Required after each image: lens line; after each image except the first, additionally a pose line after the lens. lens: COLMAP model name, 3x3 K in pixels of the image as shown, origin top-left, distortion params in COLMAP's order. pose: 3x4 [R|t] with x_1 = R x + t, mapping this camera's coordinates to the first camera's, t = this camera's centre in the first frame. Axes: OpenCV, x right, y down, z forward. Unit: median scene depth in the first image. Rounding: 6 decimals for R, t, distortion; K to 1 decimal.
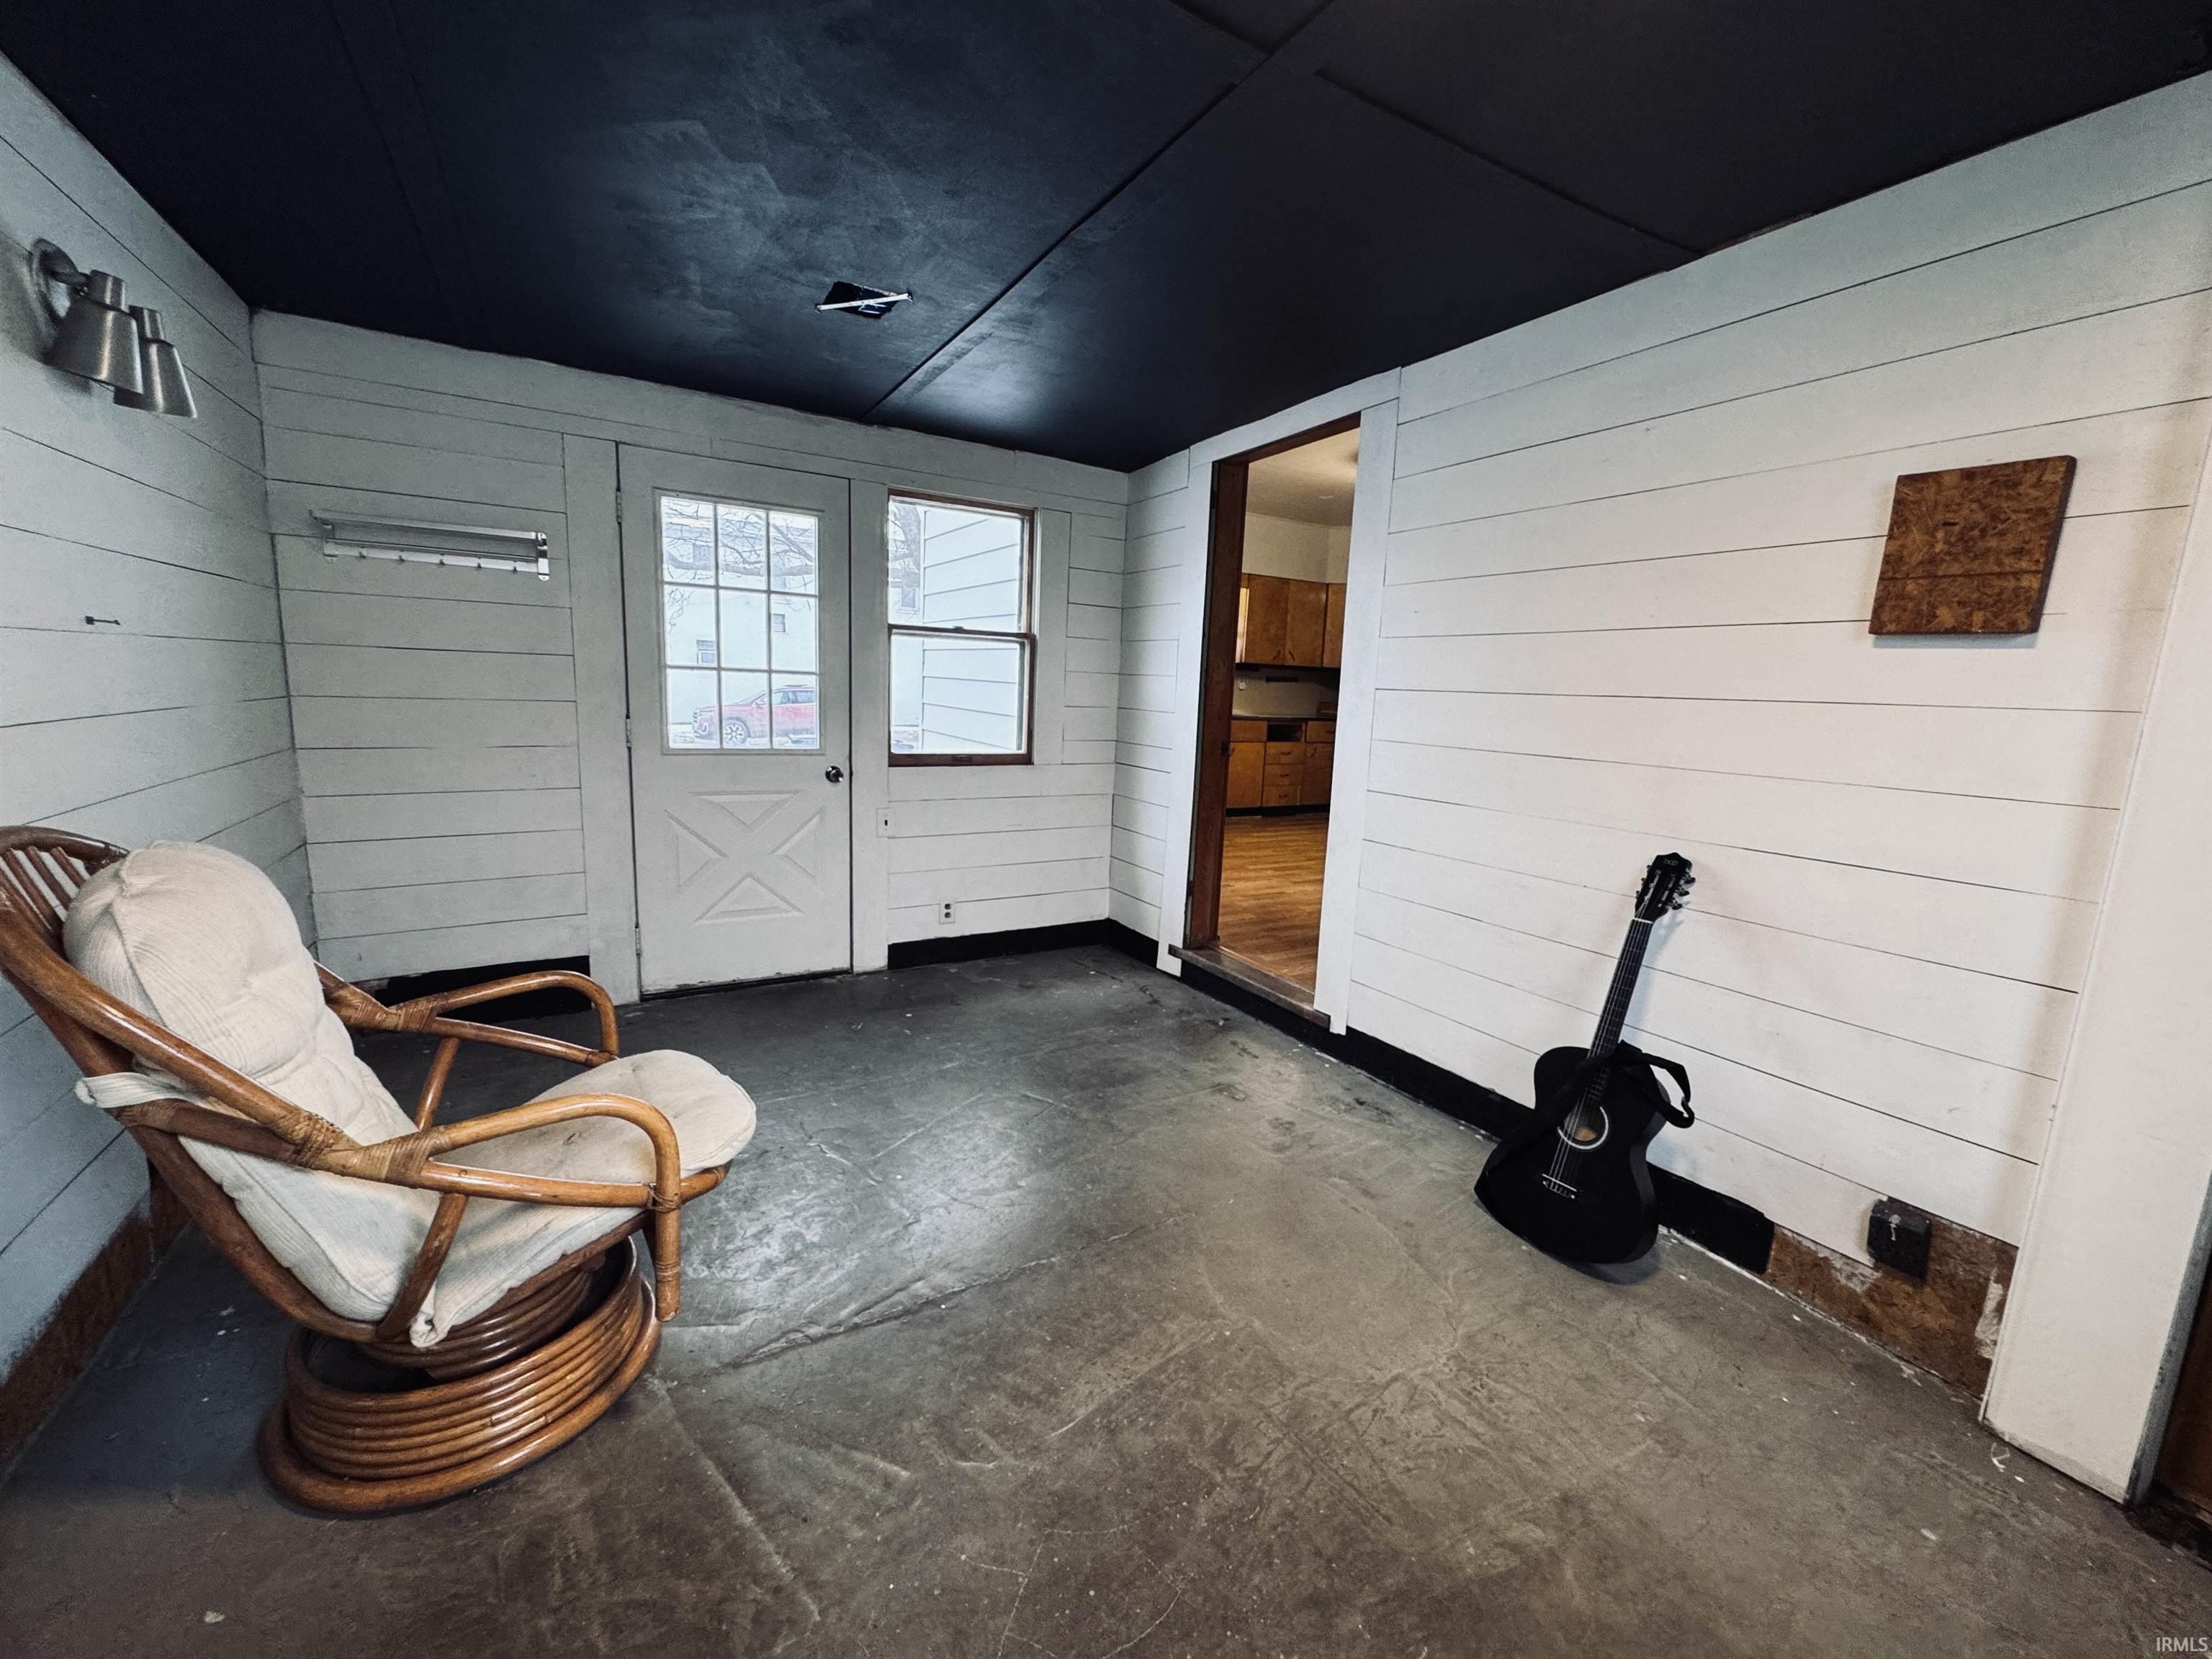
lens RADIAL K [[880.6, 0, 1111.0], [0, 880.6, 828.3], [0, 0, 1]] dist [-0.003195, 0.000438]
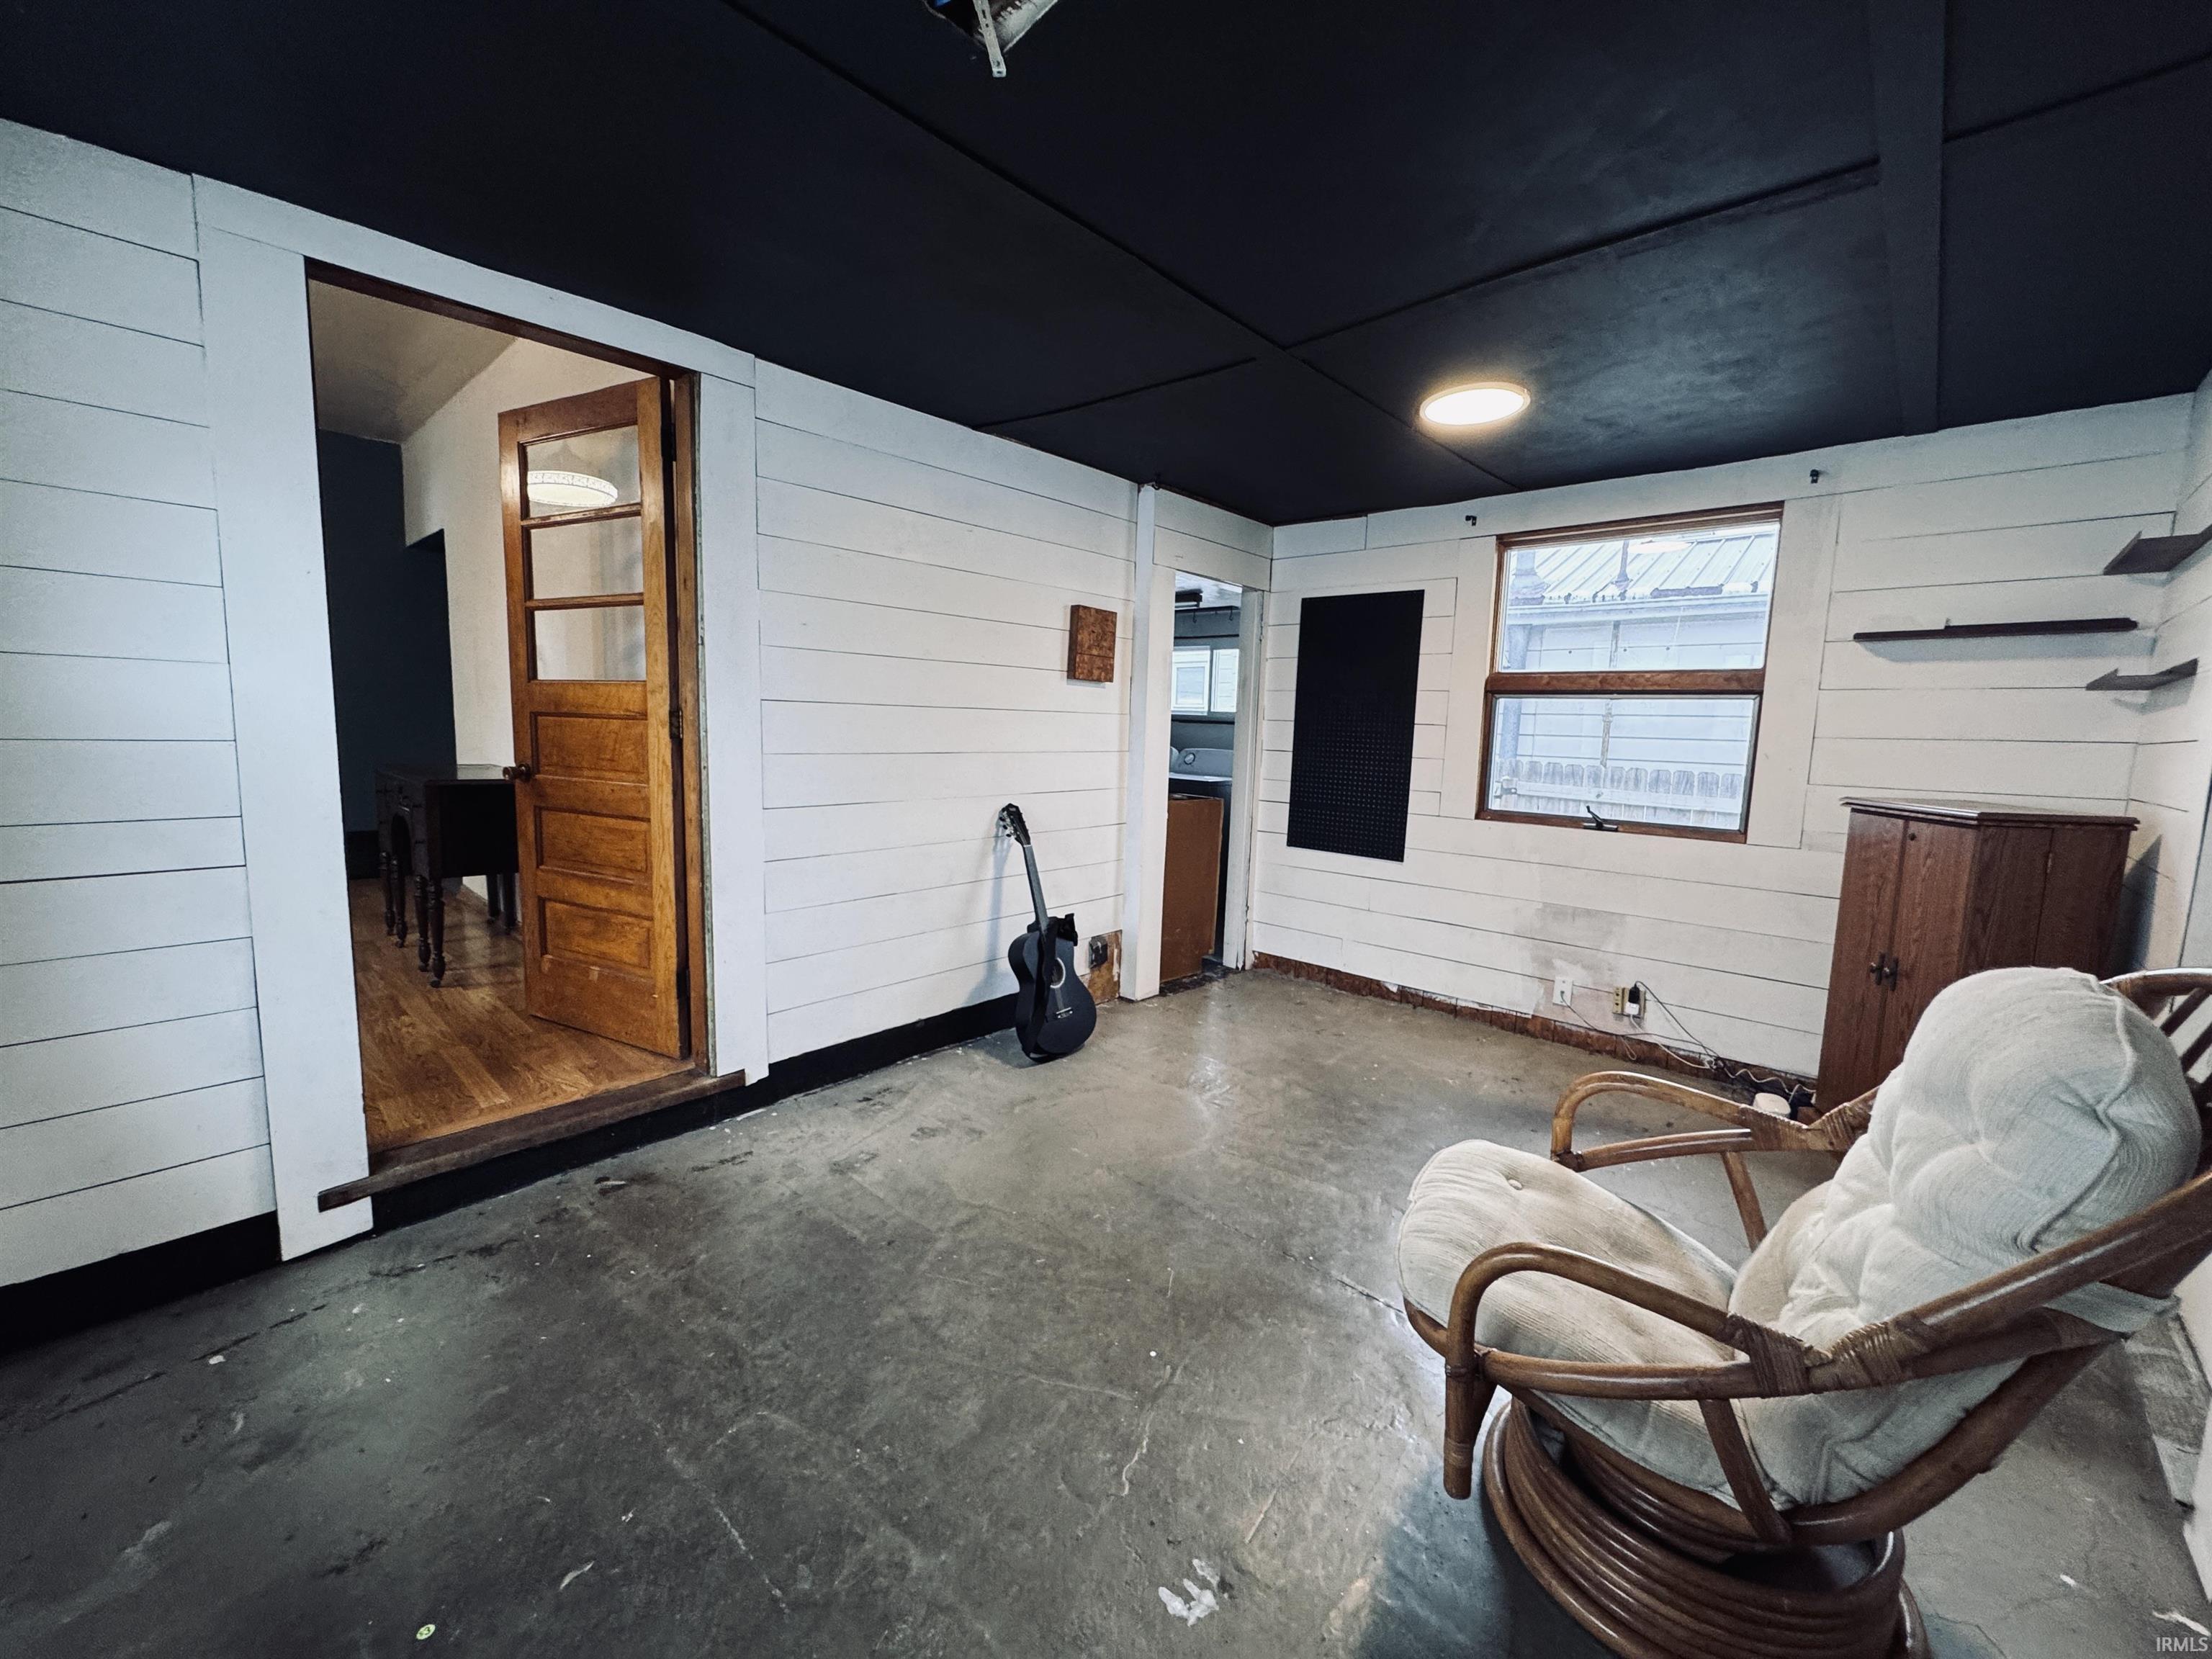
lens RADIAL K [[880.6, 0, 1104.5], [0, 880.6, 823.4], [0, 0, 1]] dist [-0.003195, 0.000438]
pose [[-0.291150, -0.159858, 0.943227, -0.665354], [0.106982, 0.974316, 0.198149, -0.166920], [-0.950677, 0.158599, -0.266570, 0.877185]]
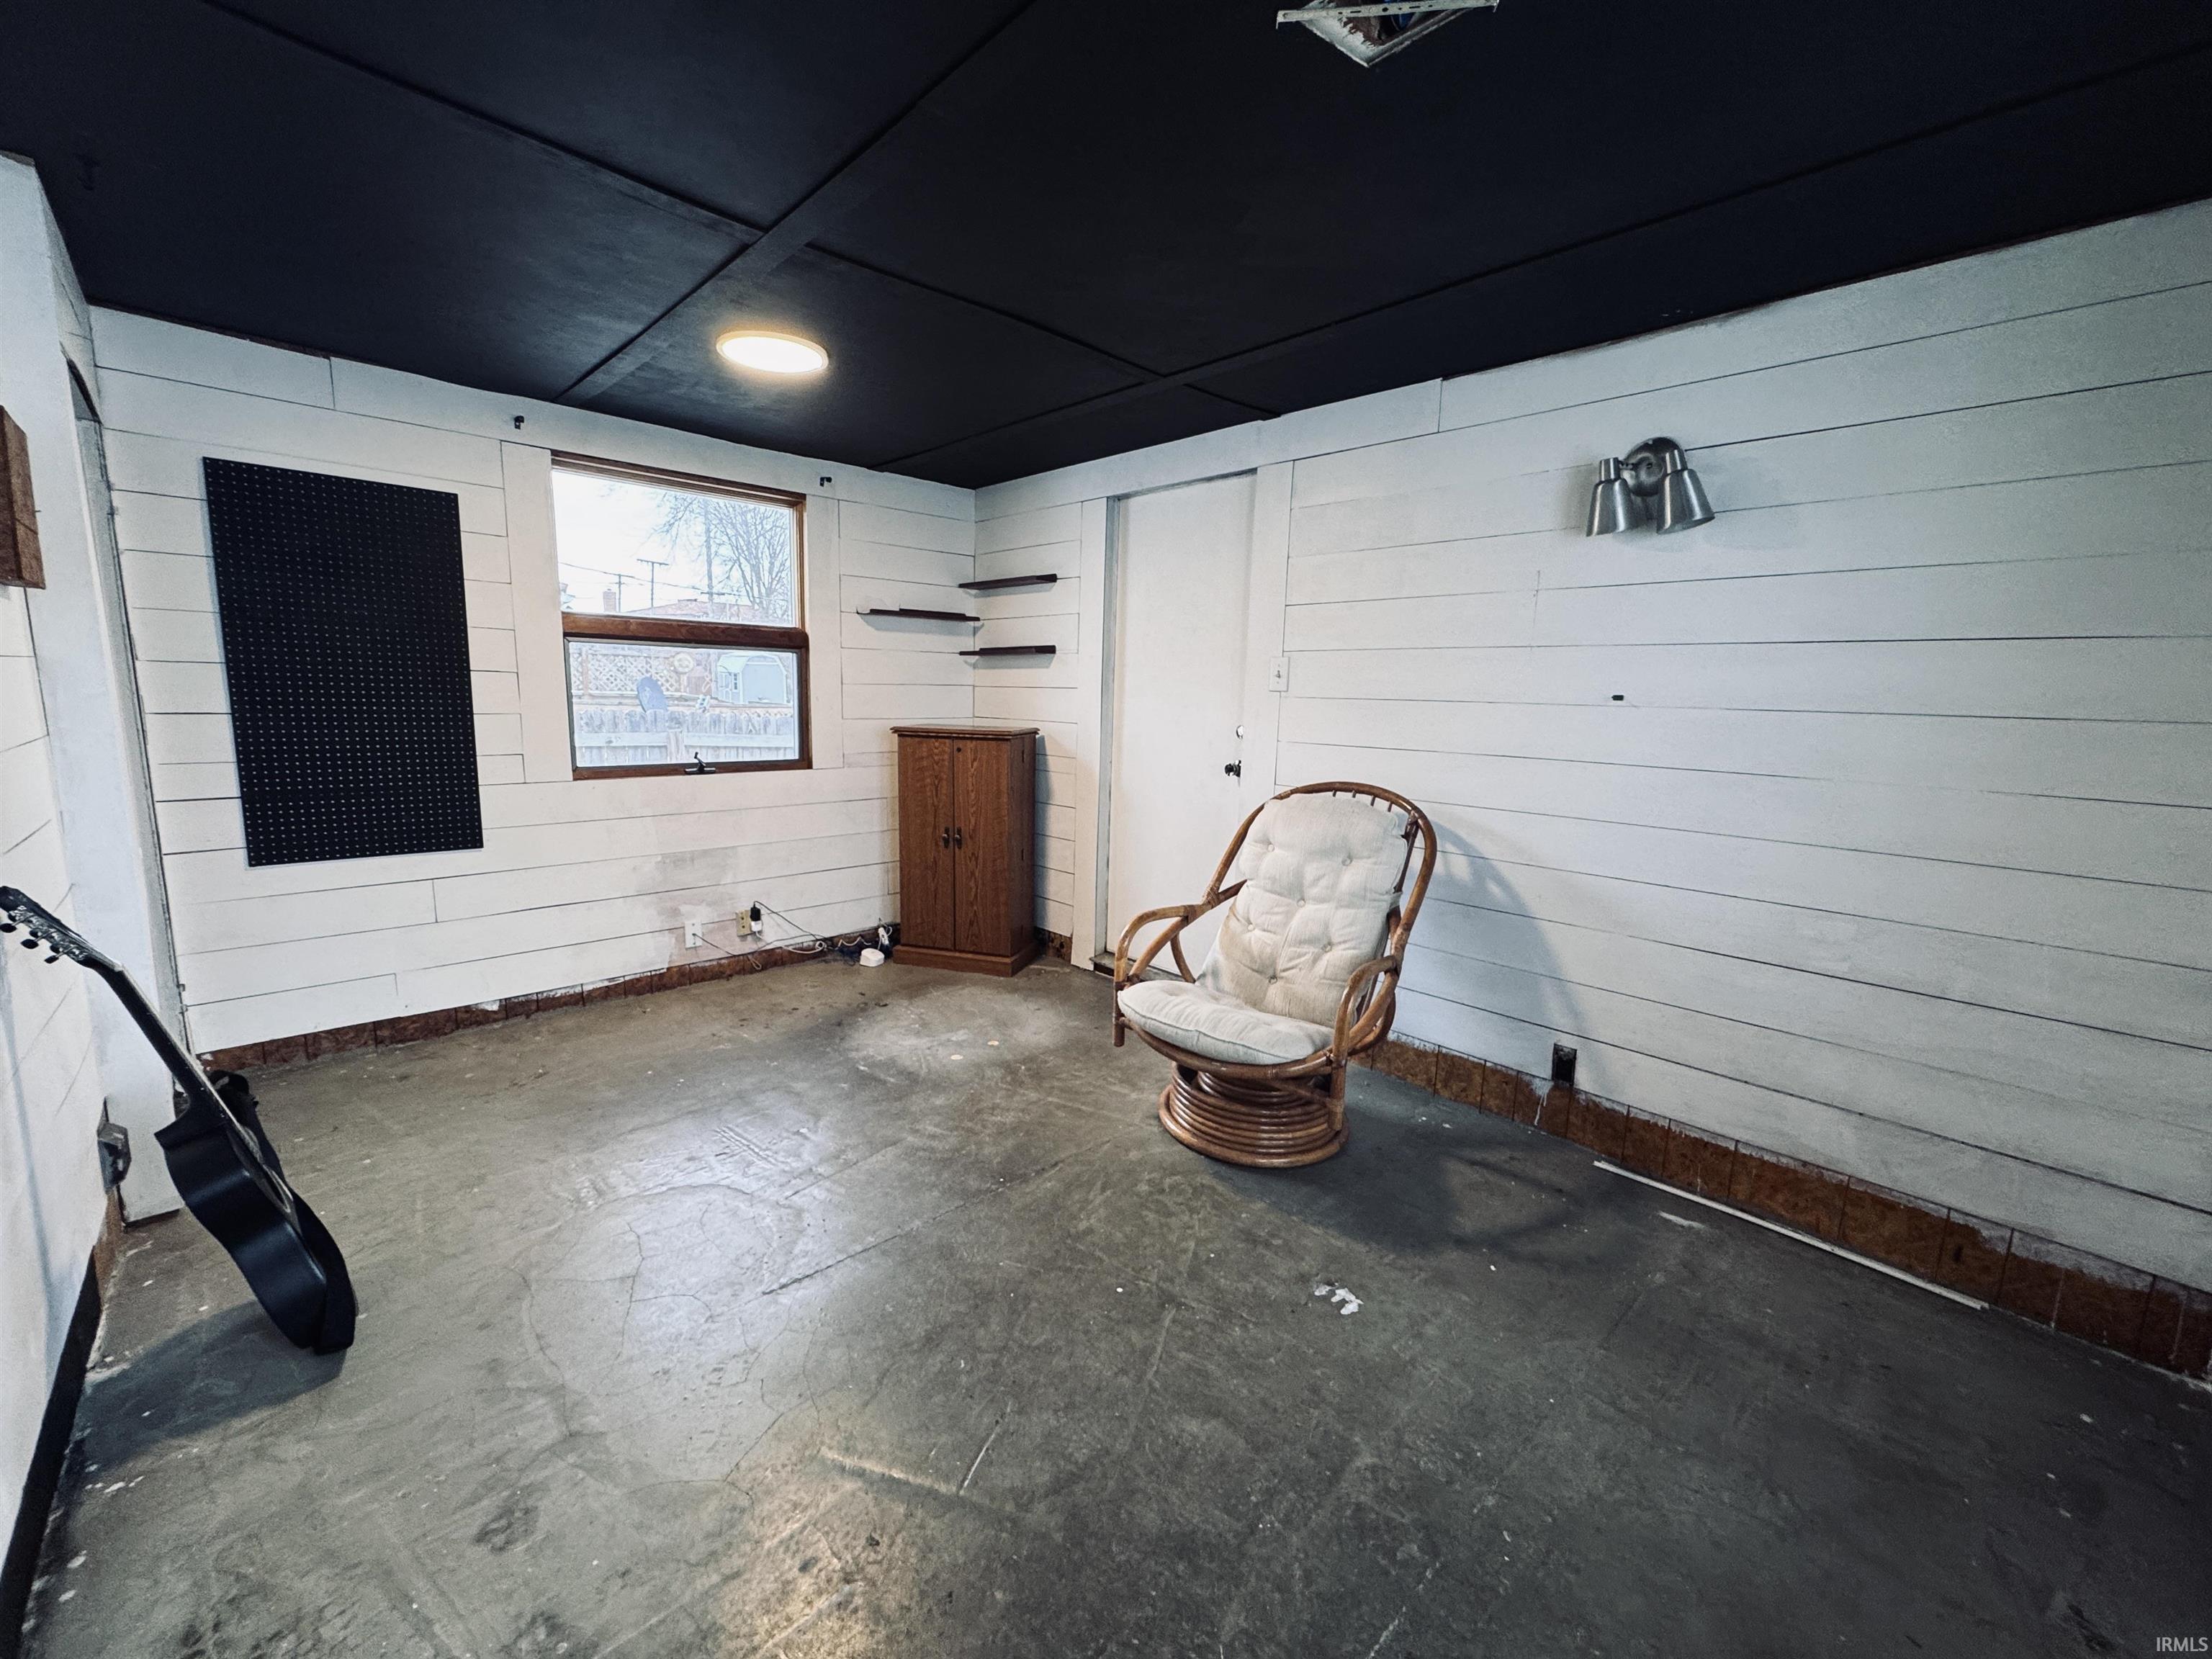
lens RADIAL K [[880.6, 0, 1104.3], [0, 880.6, 825.0], [0, 0, 1]] dist [-0.003195, 0.000438]
pose [[-0.970495, -0.033797, -0.238741, -0.006741], [-0.104939, 0.950643, 0.292003, -0.207478], [0.217089, 0.308440, -0.926141, 1.228443]]
